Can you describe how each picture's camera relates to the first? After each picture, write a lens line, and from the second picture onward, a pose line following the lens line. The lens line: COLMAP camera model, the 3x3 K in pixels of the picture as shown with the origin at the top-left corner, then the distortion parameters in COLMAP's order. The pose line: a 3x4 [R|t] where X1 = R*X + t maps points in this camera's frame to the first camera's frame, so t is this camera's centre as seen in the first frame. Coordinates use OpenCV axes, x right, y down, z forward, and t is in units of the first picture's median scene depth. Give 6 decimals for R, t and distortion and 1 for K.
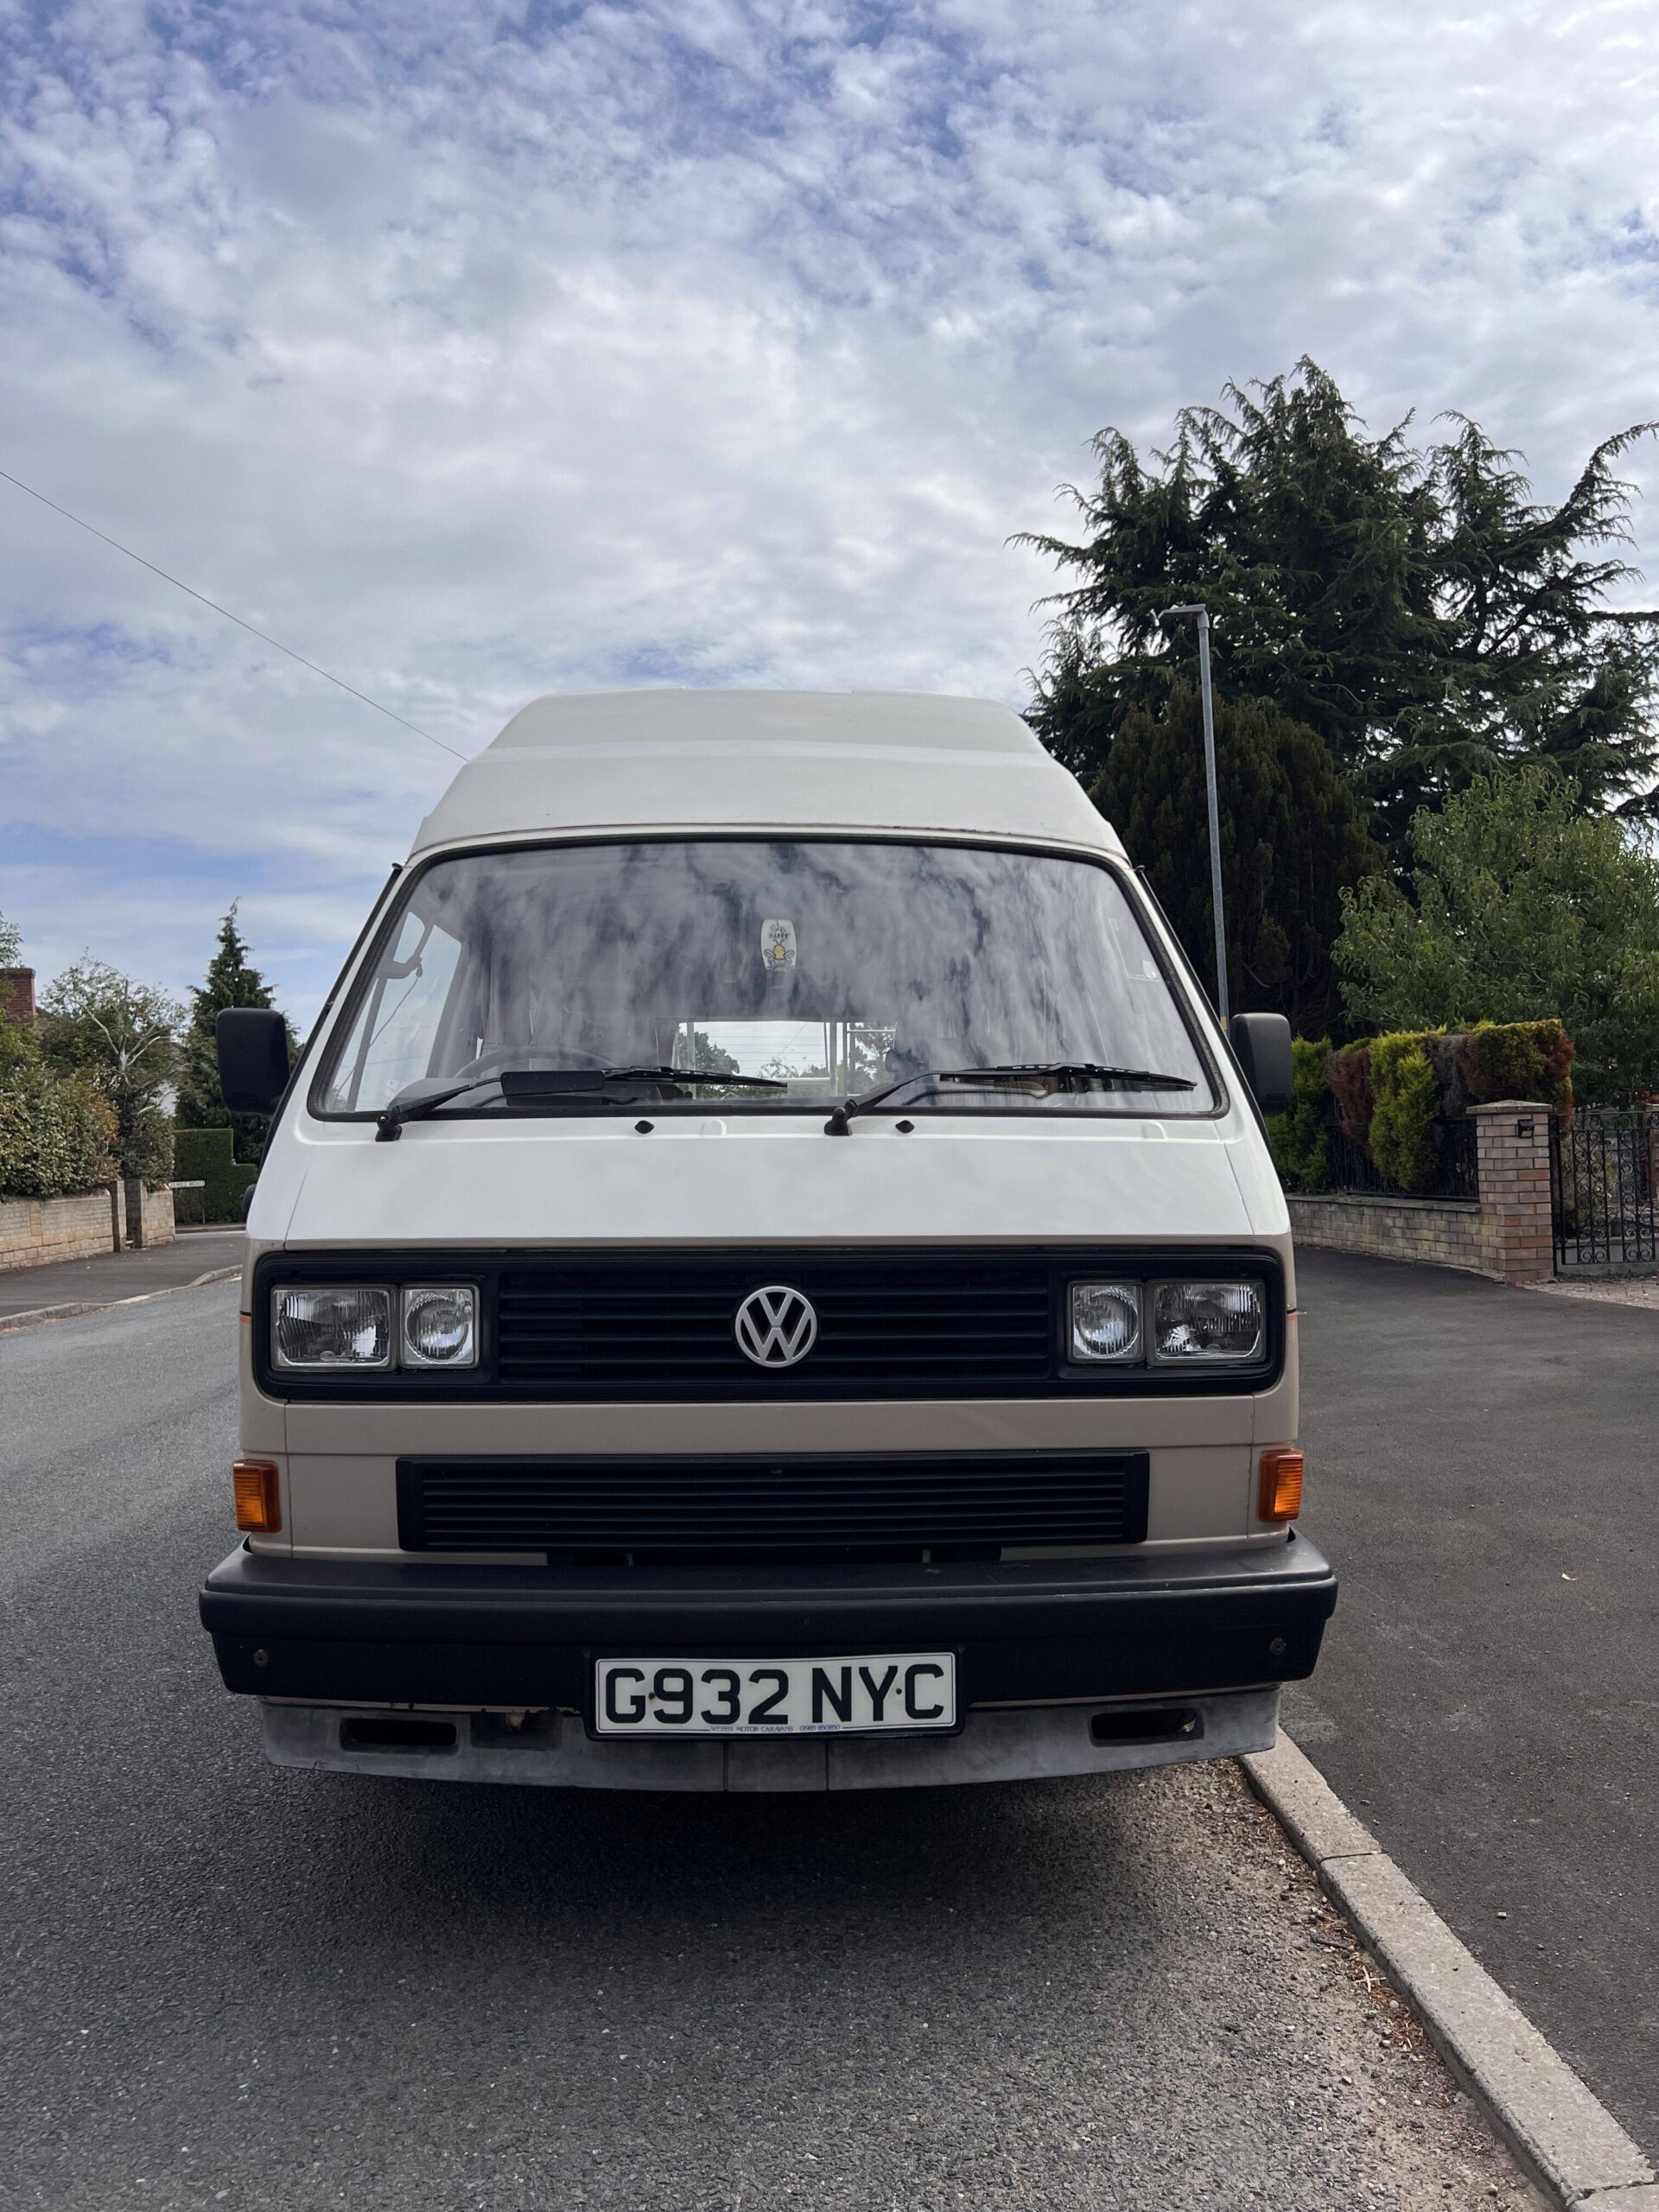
lens RADIAL K [[1680.5, 0, 816.5], [0, 1680.5, 1093.9], [0, 0, 1]] dist [0.040749, -0.055421]
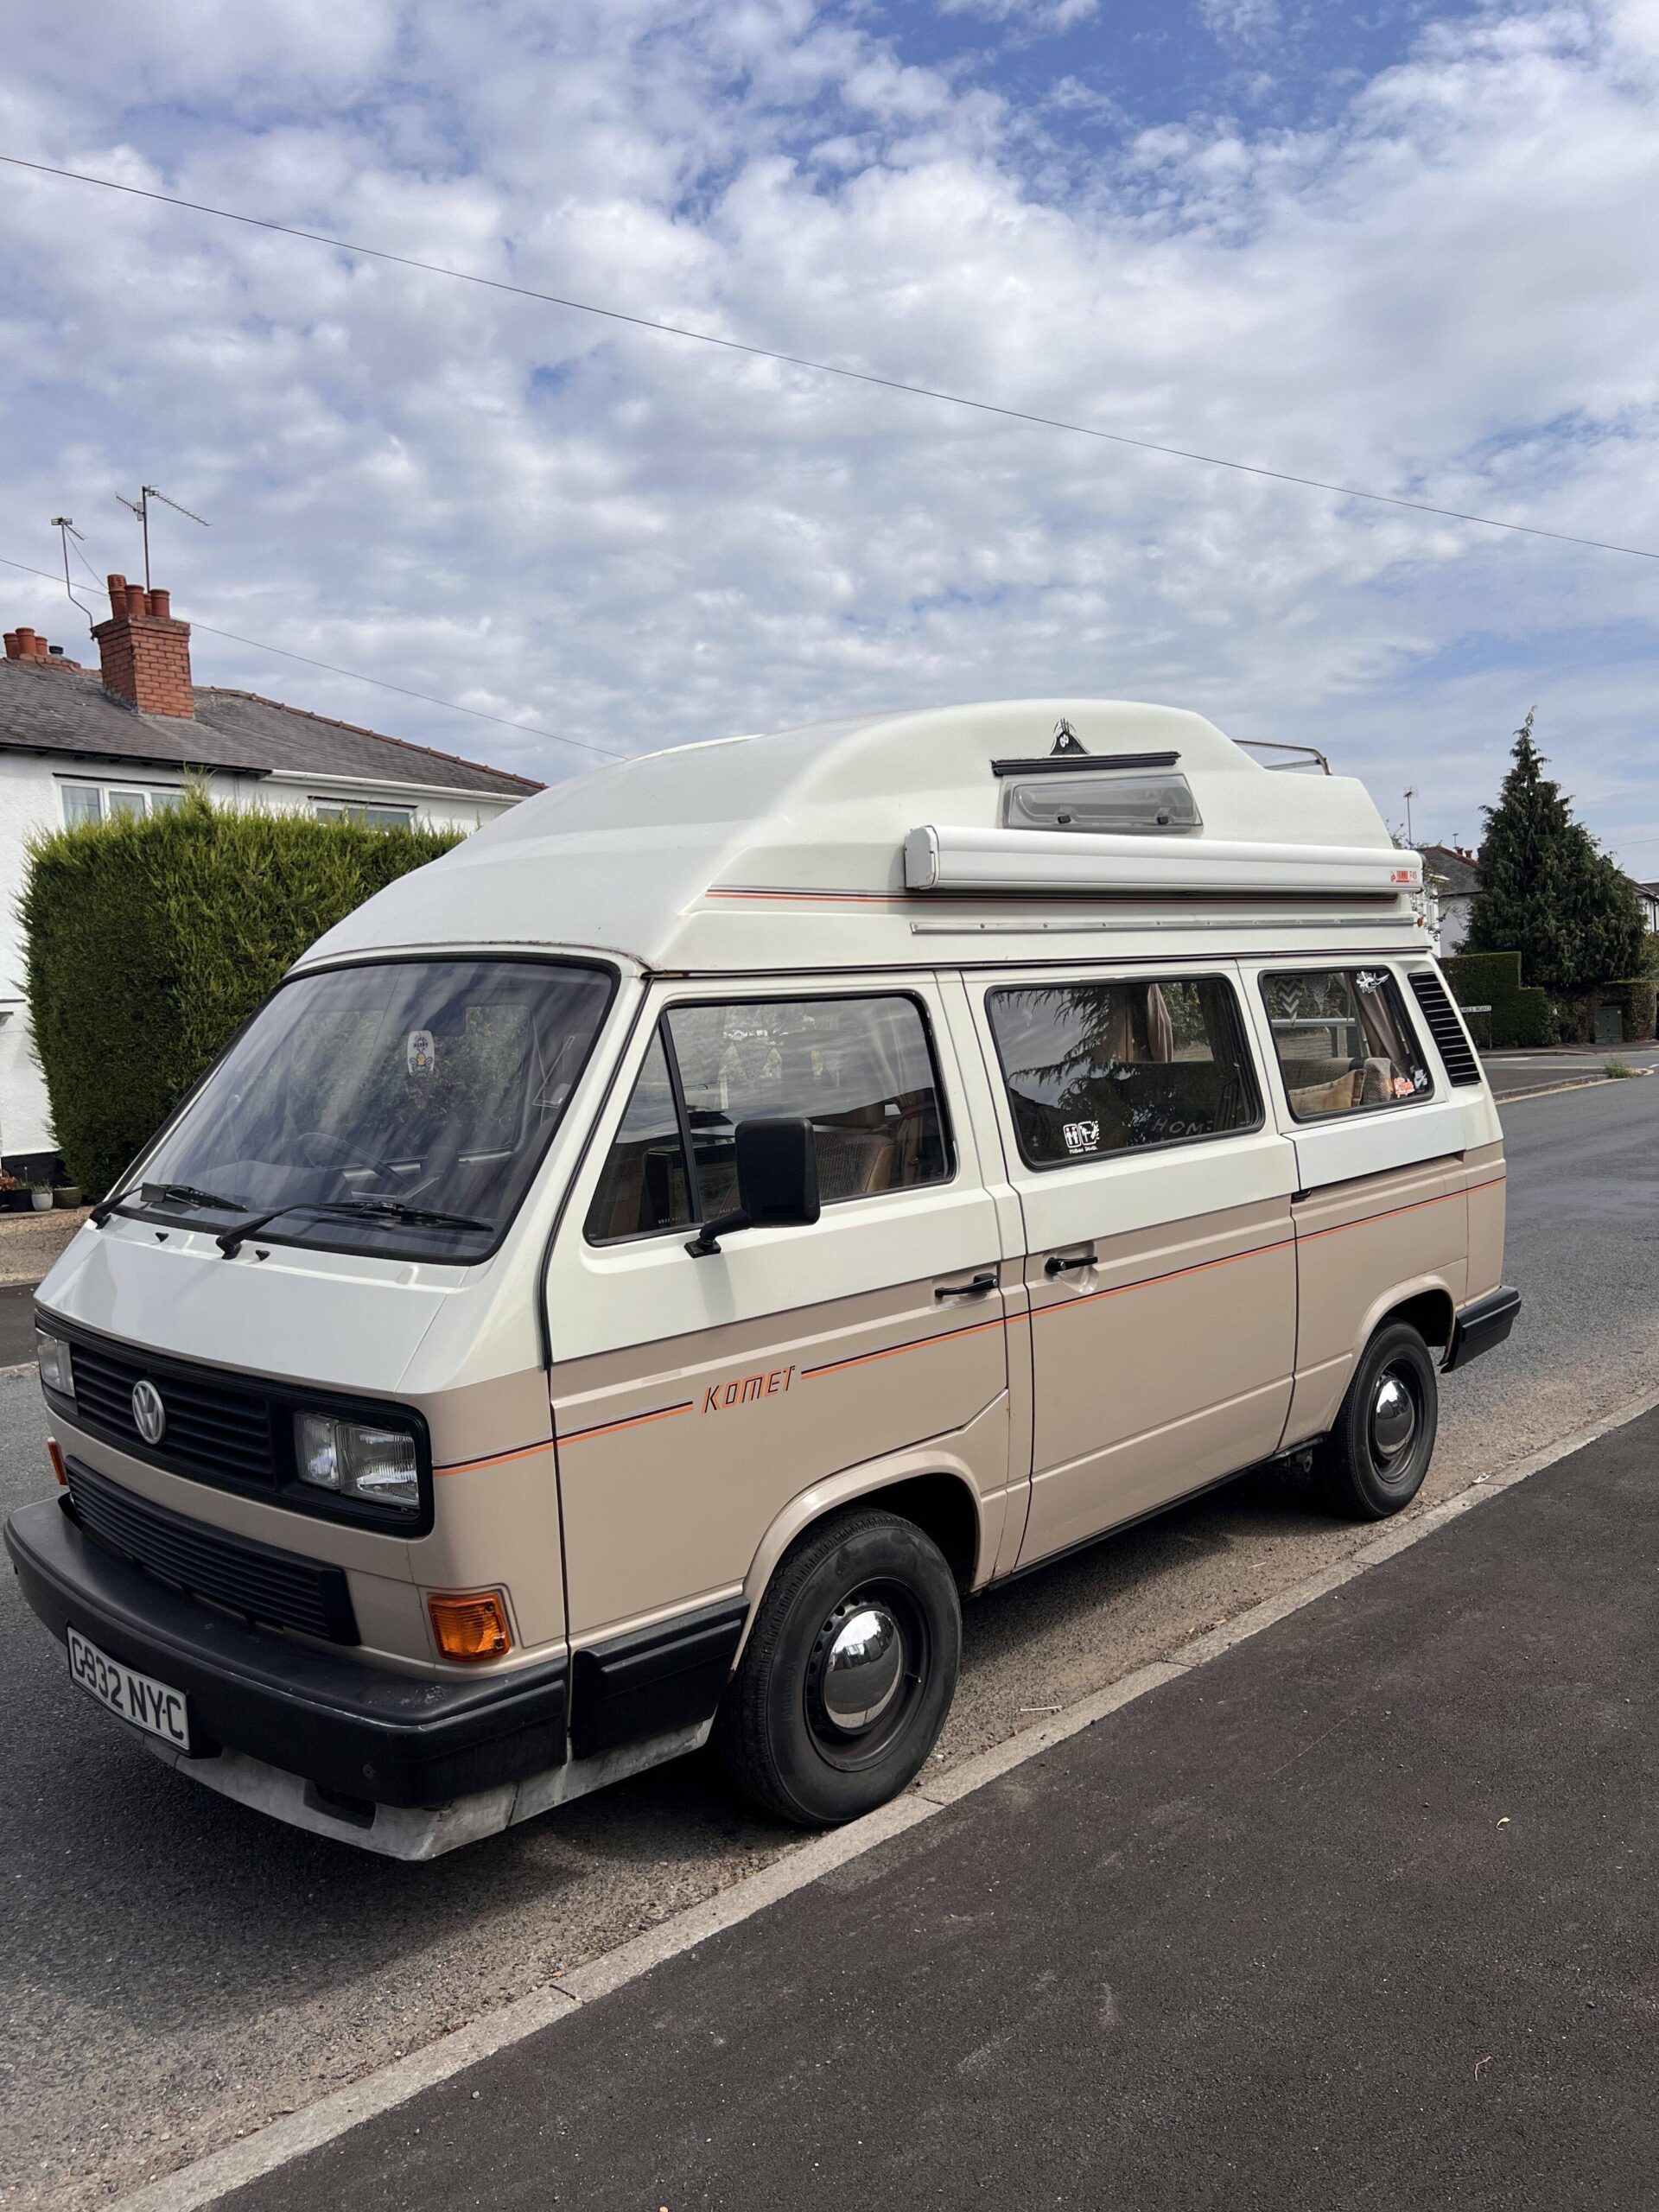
lens RADIAL K [[1680.5, 0, 832.2], [0, 1680.5, 1113.4], [0, 0, 1]] dist [0.040749, -0.055421]
pose [[0.697416, 0.039554, -0.715574, 1.210279], [0.053505, 0.992815, 0.107027, -0.188588], [0.714666, -0.112929, 0.690289, 0.499753]]
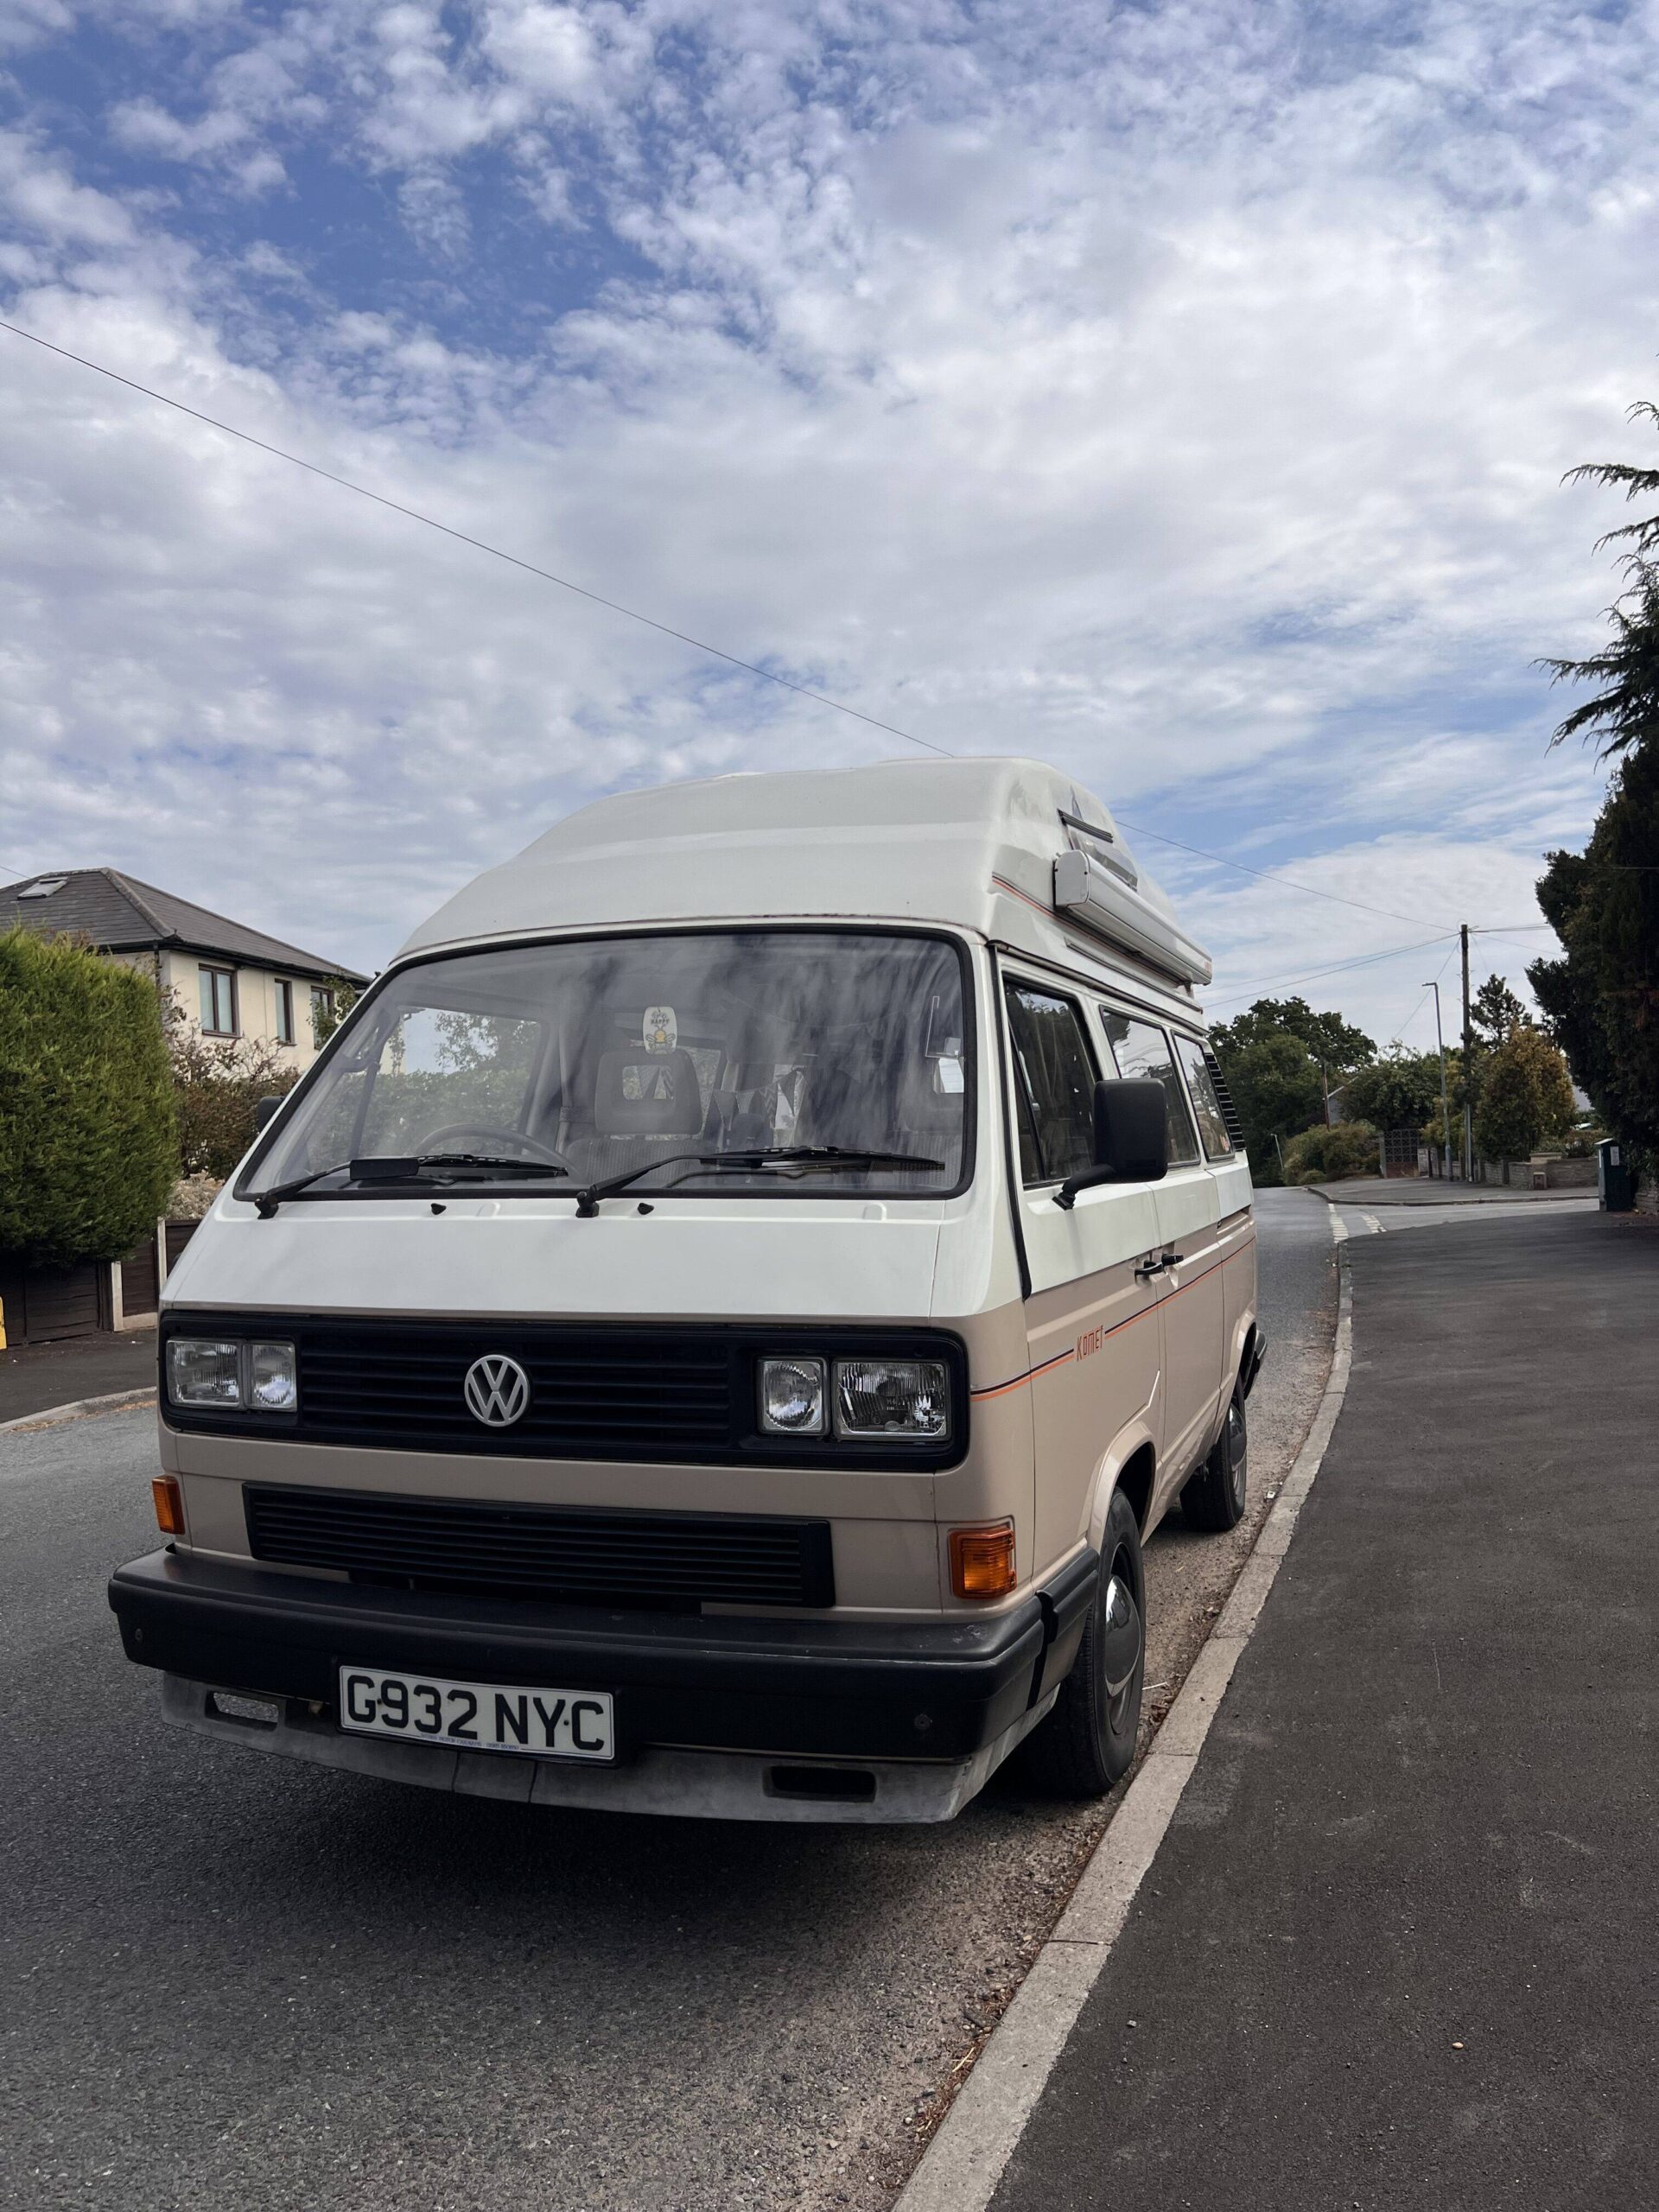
lens RADIAL K [[1680.5, 0, 788.4], [0, 1680.5, 1115.2], [0, 0, 1]] dist [0.040749, -0.055421]
pose [[0.925476, -0.017695, -0.378392, 0.576862], [0.024852, 0.999593, 0.014037, -0.056265], [0.377989, -0.022395, 0.925539, 0.028842]]
